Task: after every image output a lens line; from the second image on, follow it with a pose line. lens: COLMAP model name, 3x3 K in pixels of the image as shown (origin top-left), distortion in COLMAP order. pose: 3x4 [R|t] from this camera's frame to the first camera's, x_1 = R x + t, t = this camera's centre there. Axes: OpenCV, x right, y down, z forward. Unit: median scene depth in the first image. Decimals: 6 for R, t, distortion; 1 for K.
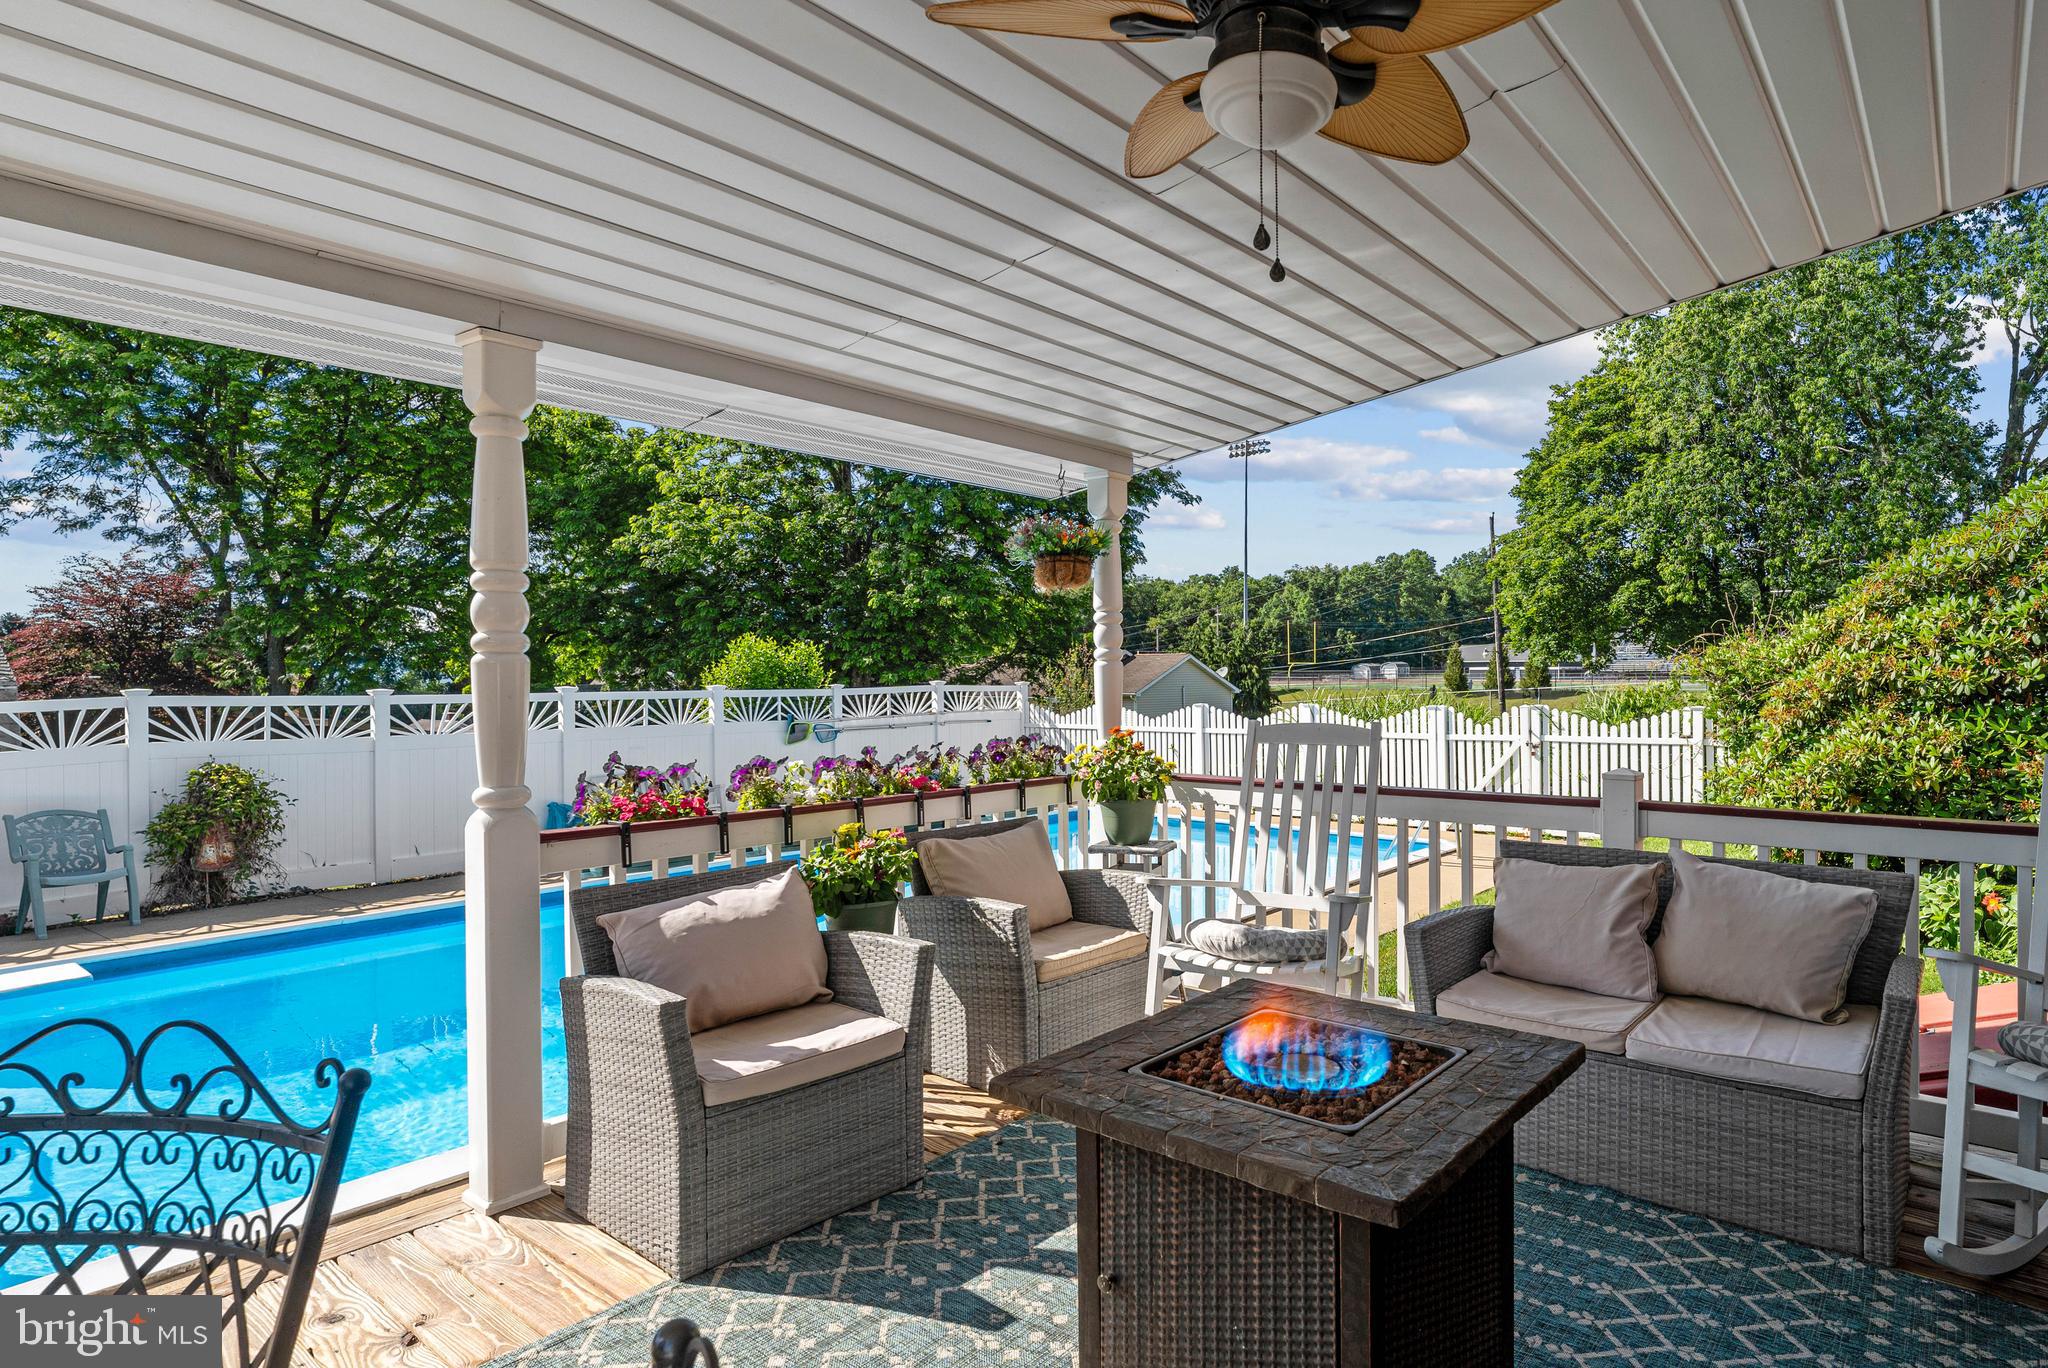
lens RADIAL K [[1115.3, 0, 1180.0], [0, 1115.3, 679.2], [0, 0, 1]] dist [0.000546, 0.000284]
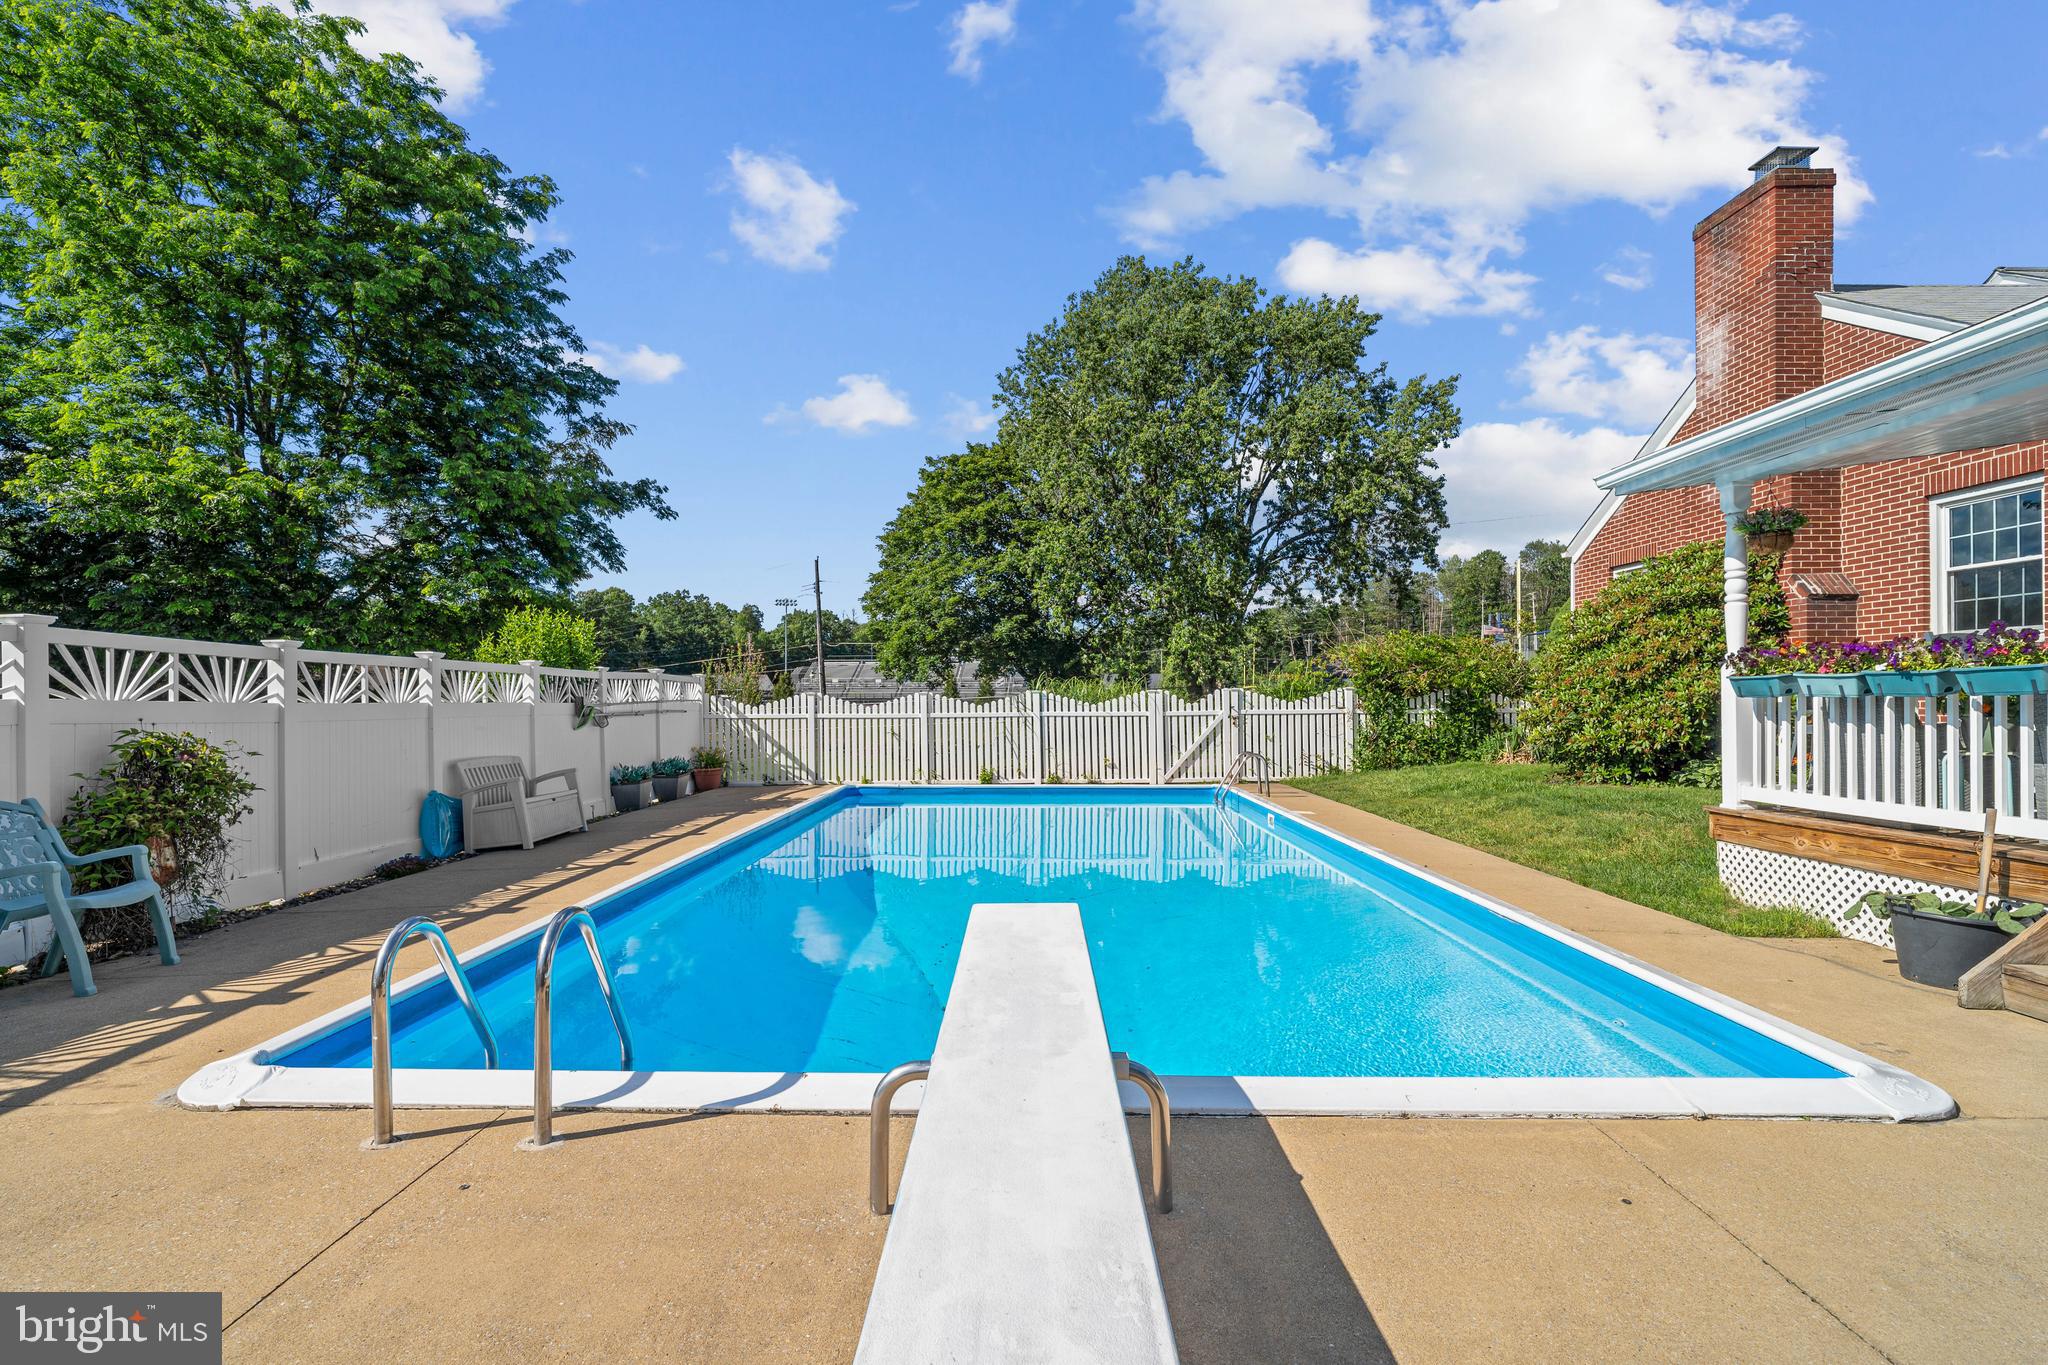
lens RADIAL K [[974.4, 0, 1018.9], [0, 974.4, 700.1], [0, 0, 1]] dist [-0.009921, 0.000384]
pose [[0.818194, 0.003948, 0.574929, -0.592411], [0.001033, 0.999965, -0.008337, 0.047888], [-0.574942, 0.007415, 0.818161, 0.164770]]
